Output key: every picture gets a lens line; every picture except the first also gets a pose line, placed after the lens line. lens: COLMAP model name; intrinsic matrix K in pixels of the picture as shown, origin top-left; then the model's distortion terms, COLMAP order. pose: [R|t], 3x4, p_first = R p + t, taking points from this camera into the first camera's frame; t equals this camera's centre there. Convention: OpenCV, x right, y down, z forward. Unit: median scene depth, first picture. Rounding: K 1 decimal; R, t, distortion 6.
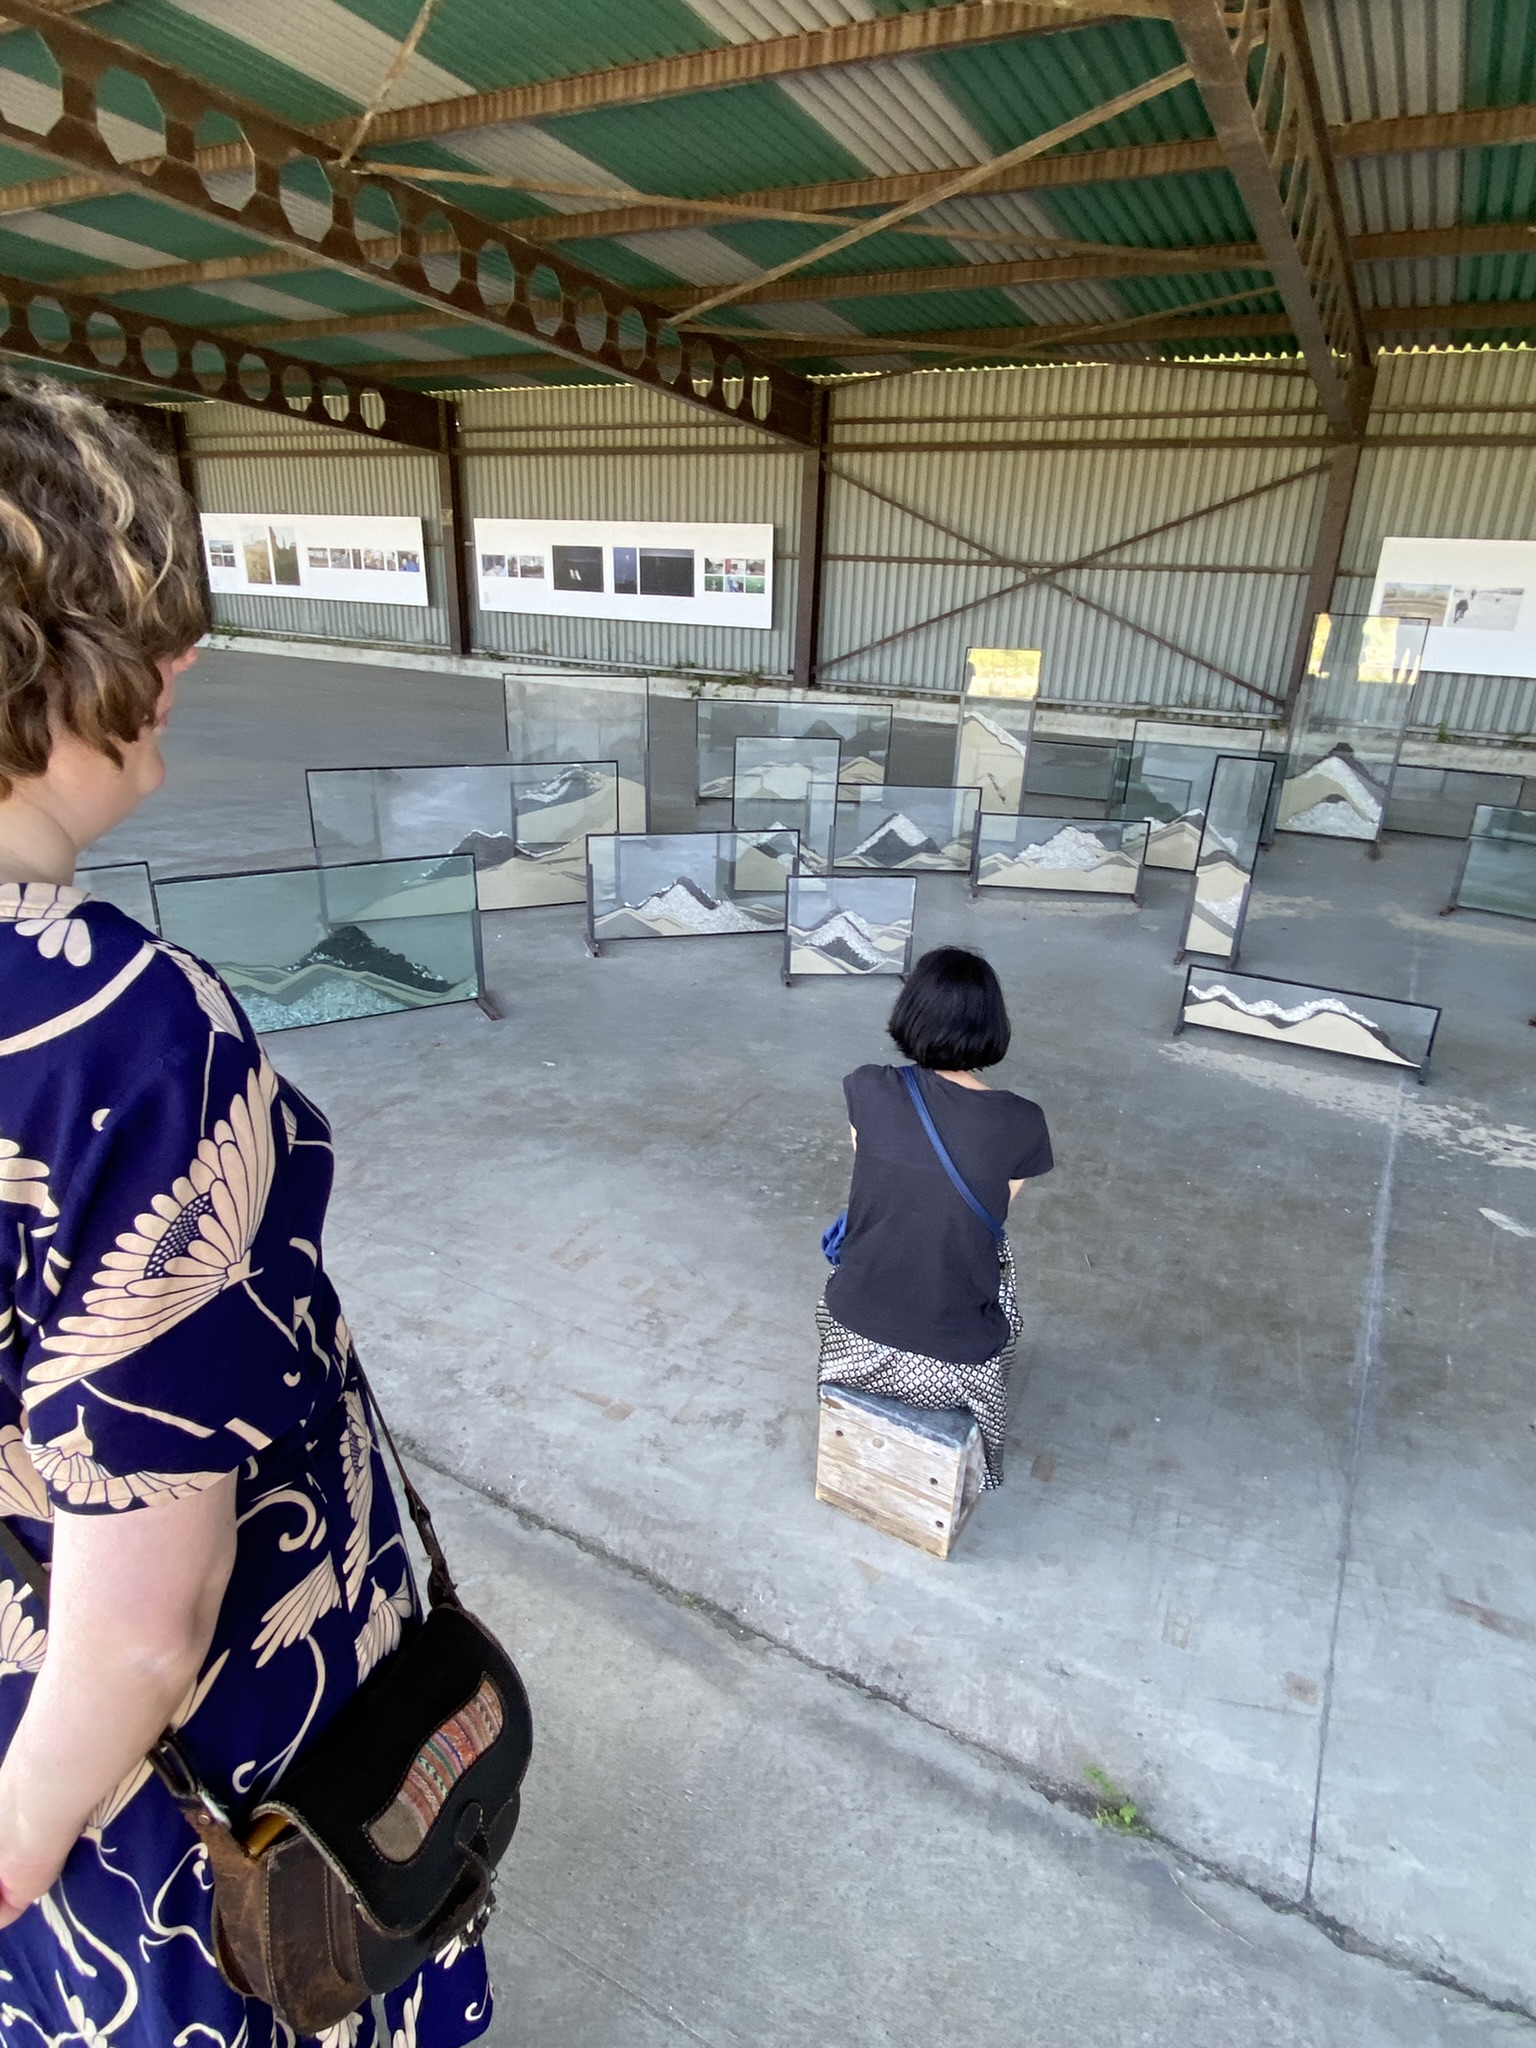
lens RADIAL K [[1152.4, 0, 764.8], [0, 1152.4, 1018.0], [0, 0, 1]] dist [0.110162, -0.142786]
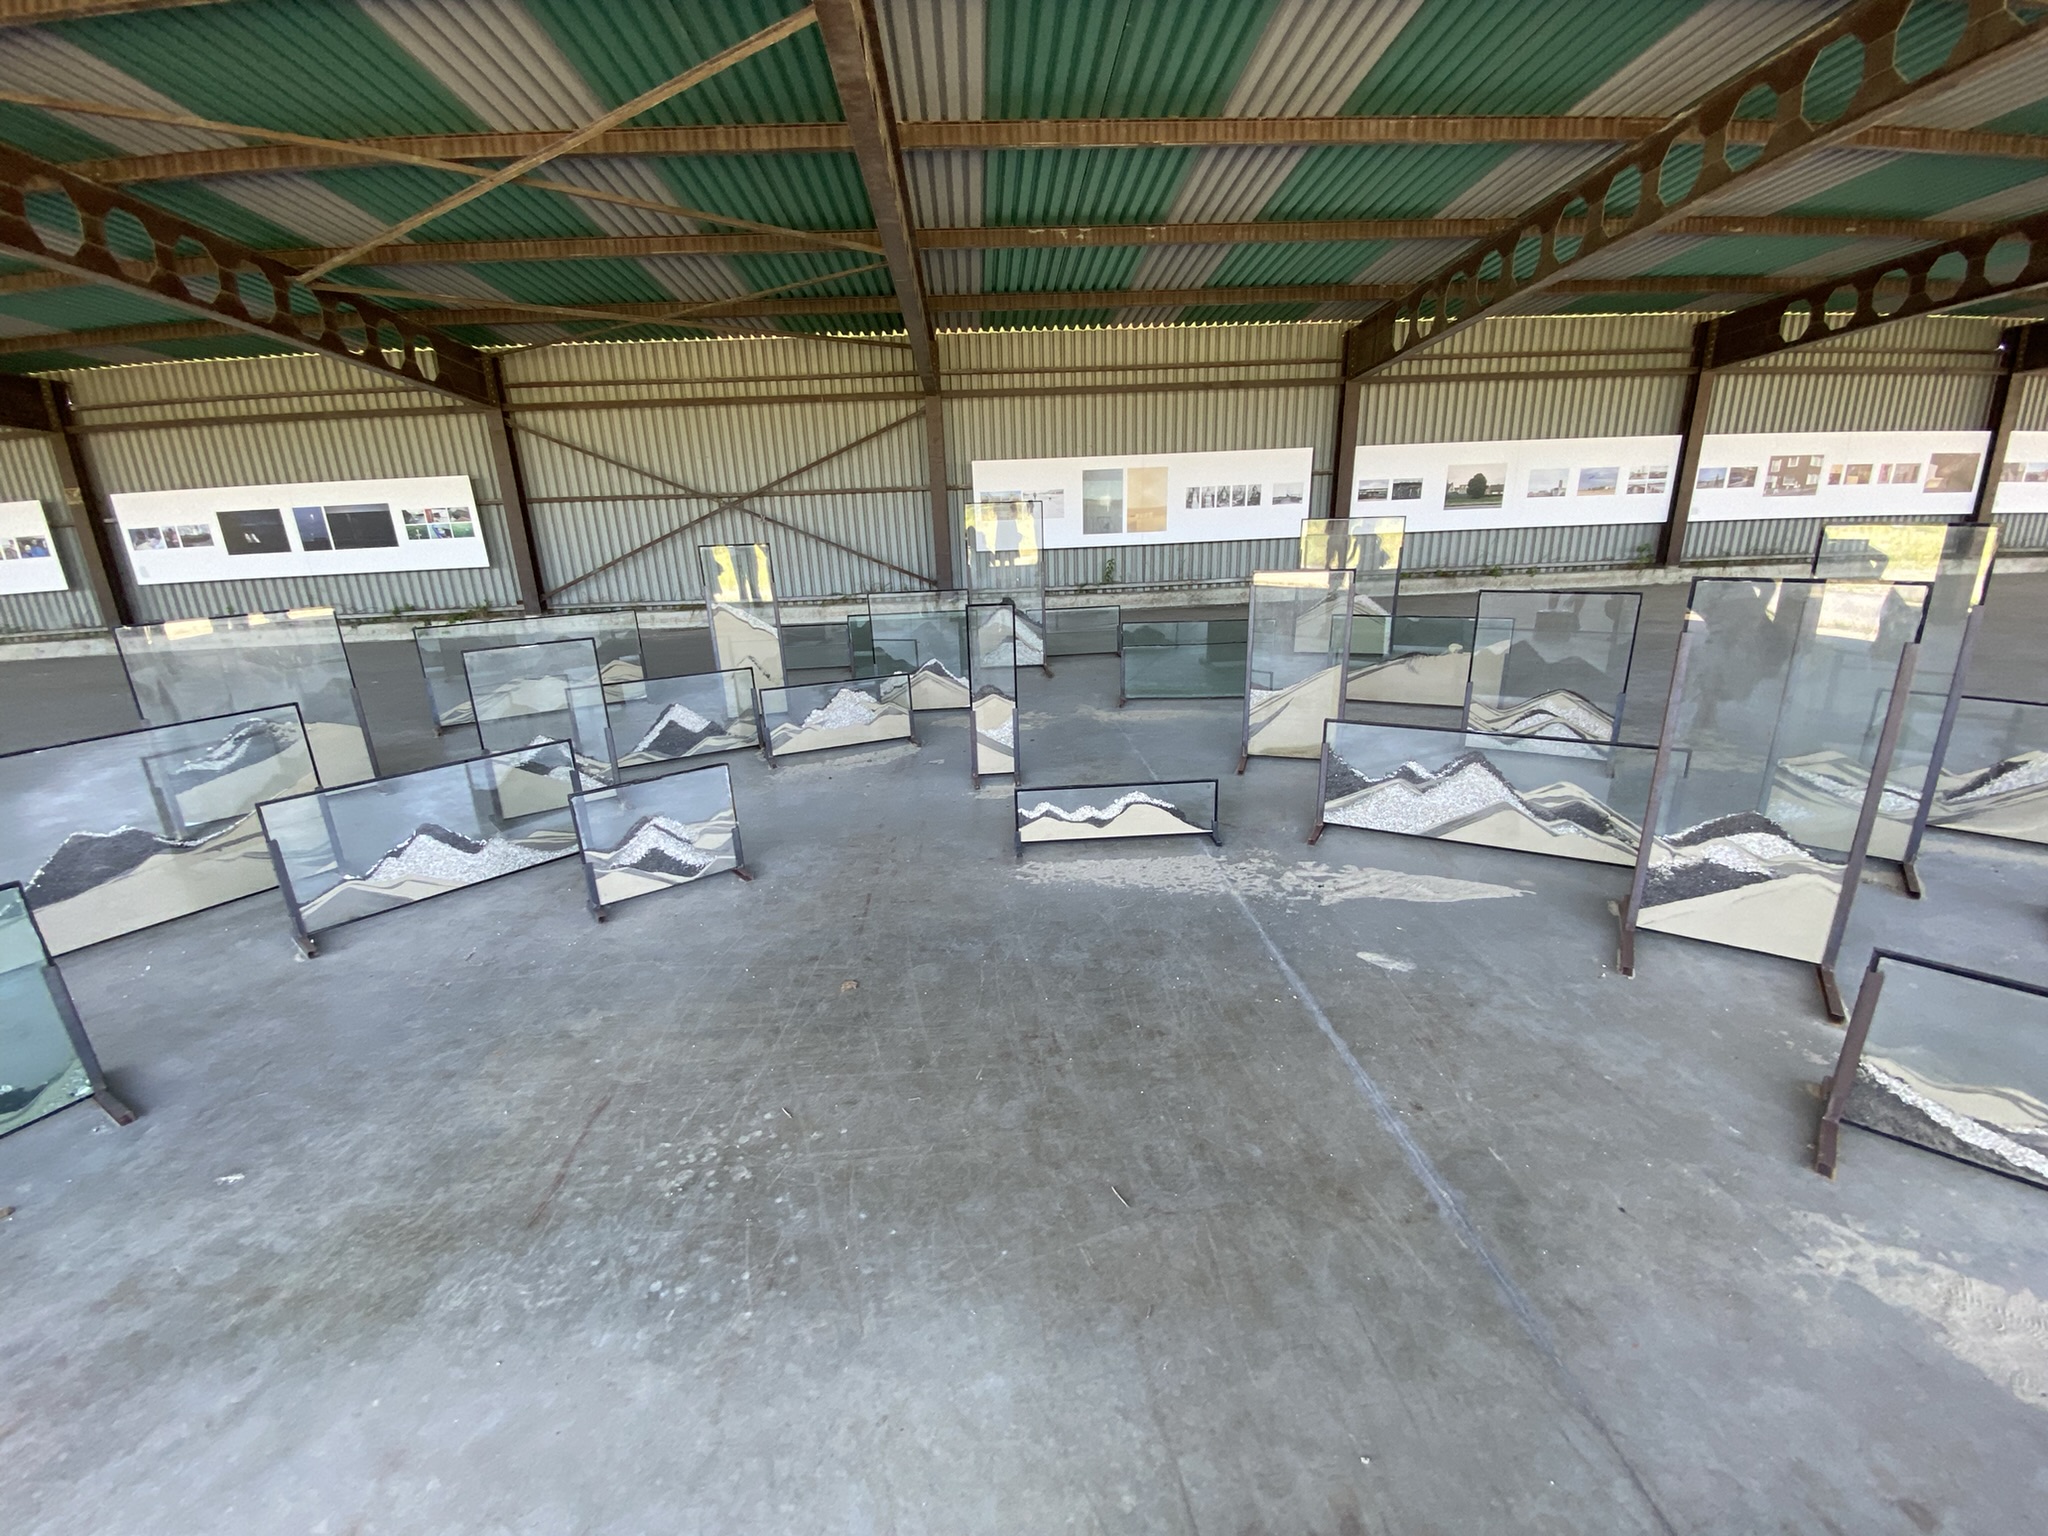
lens RADIAL K [[835.9, 0, 1024.0], [0, 835.9, 768.0], [0, 0, 1]] dist [0.017946, -0.019596]
pose [[0.844236, -0.217807, 0.489720, 0.002711], [0.254764, 0.966960, -0.009127, -0.029221], [-0.471552, 0.132468, 0.871832, 0.172618]]
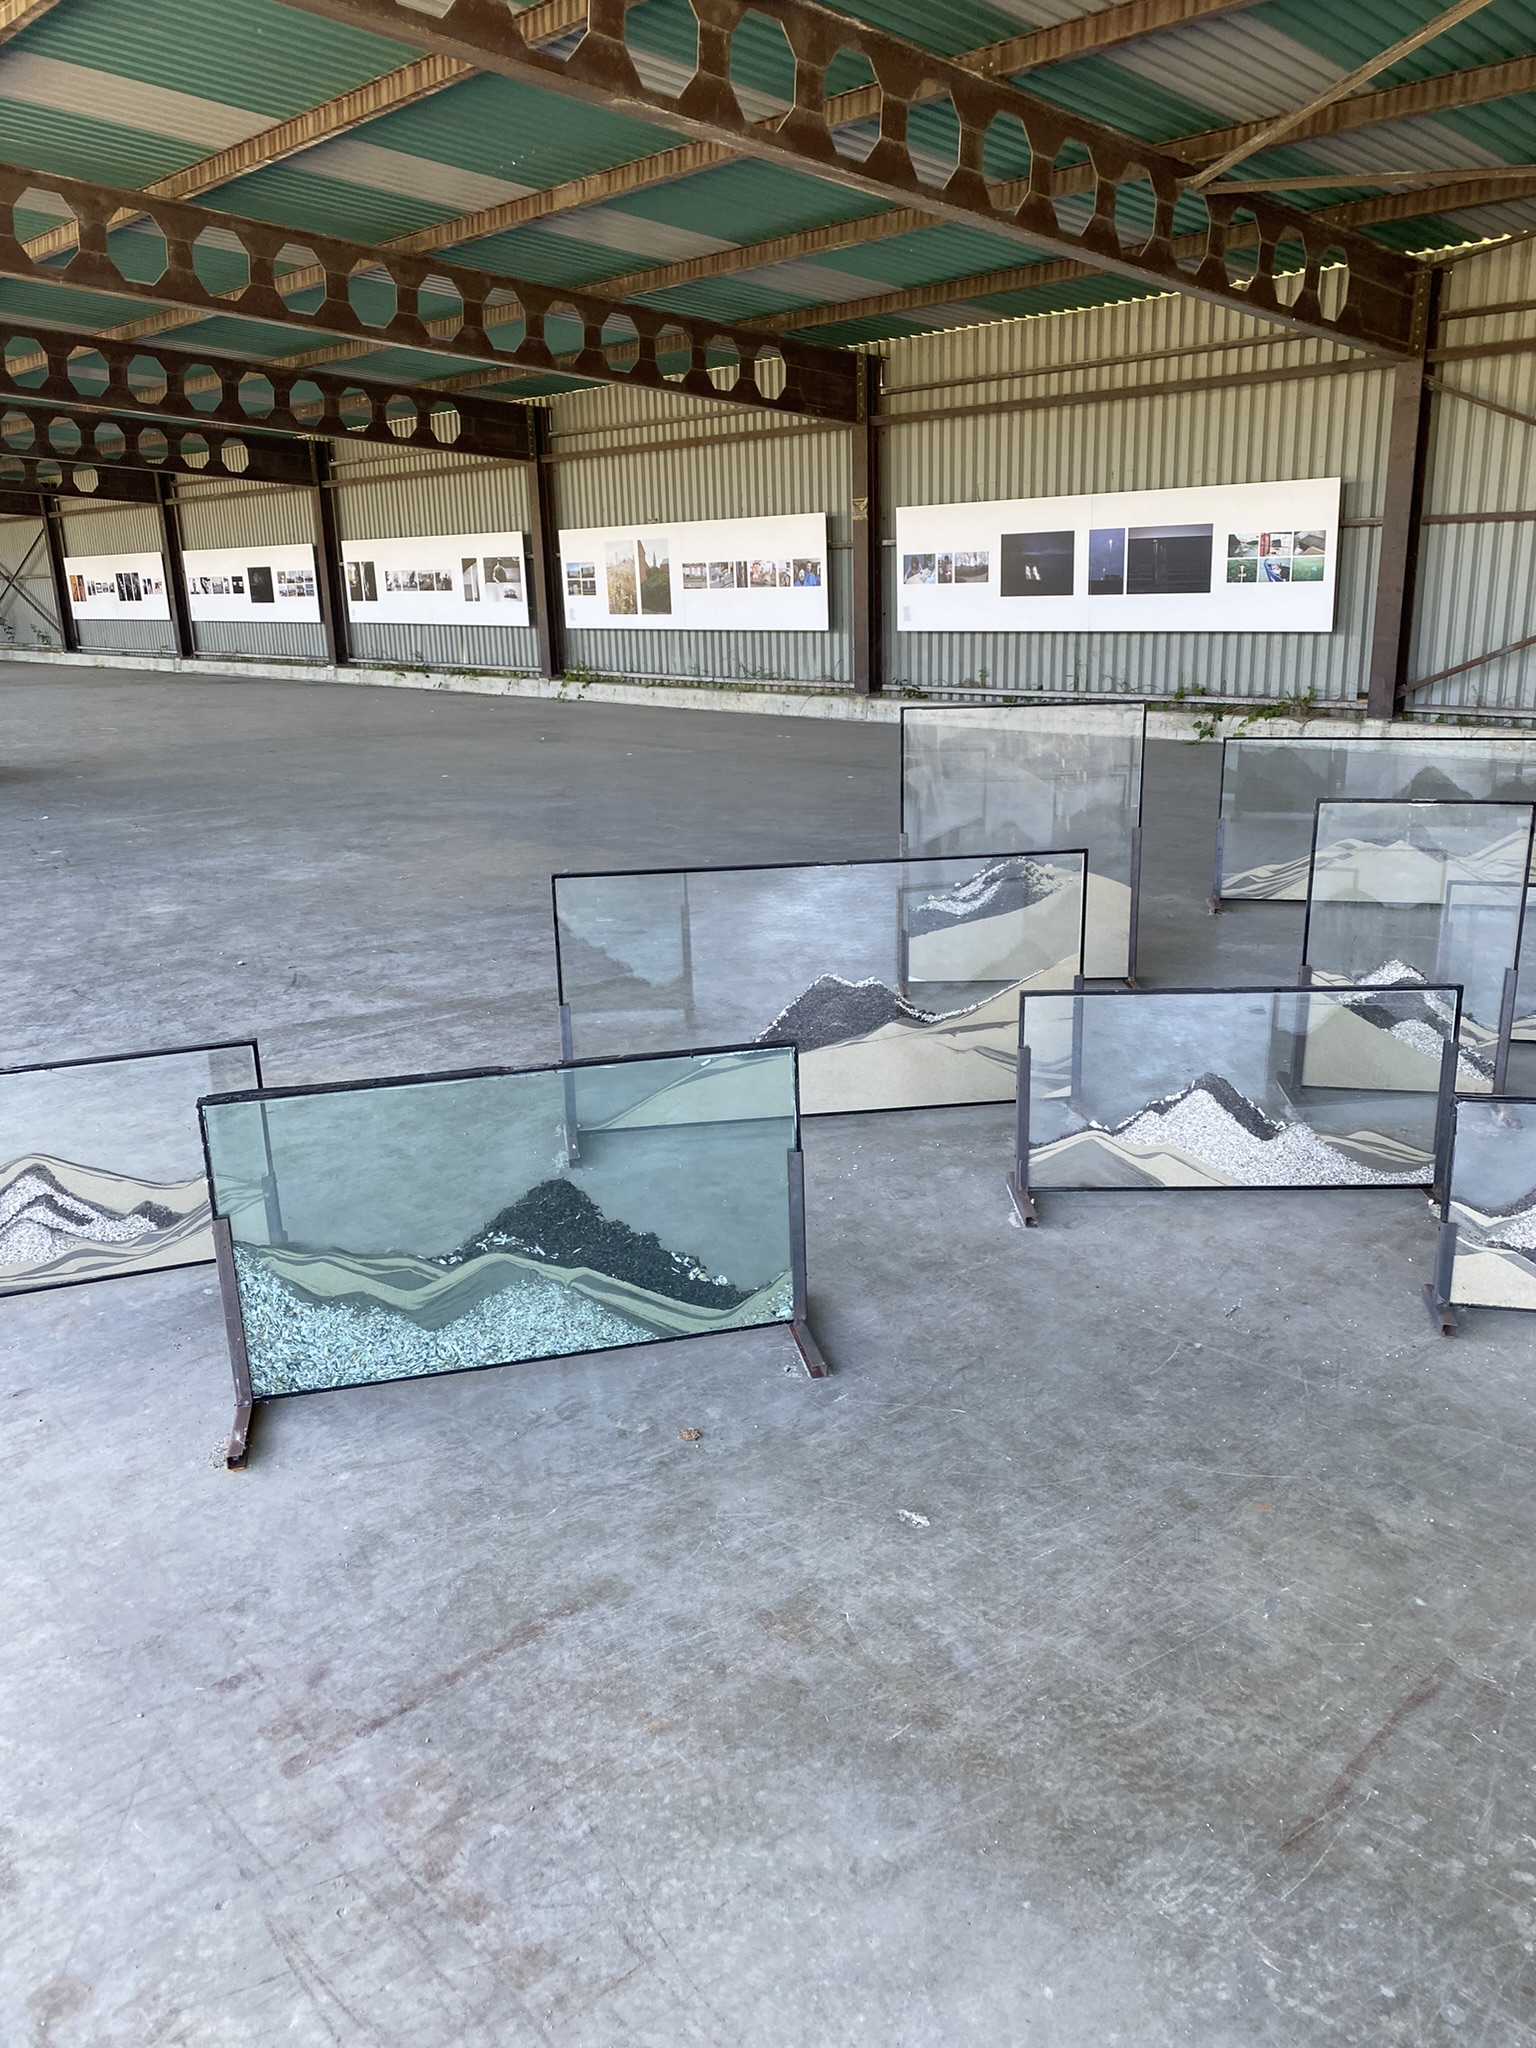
lens RADIAL K [[1558.2, 0, 777.2], [0, 1558.2, 1028.4], [0, 0, 1]] dist [0.012578, -0.008488]
pose [[0.951710, 0.030737, -0.305455, -0.026527], [-0.058114, 0.995023, -0.080941, -0.046470], [0.301447, 0.094783, 0.948760, 0.178744]]
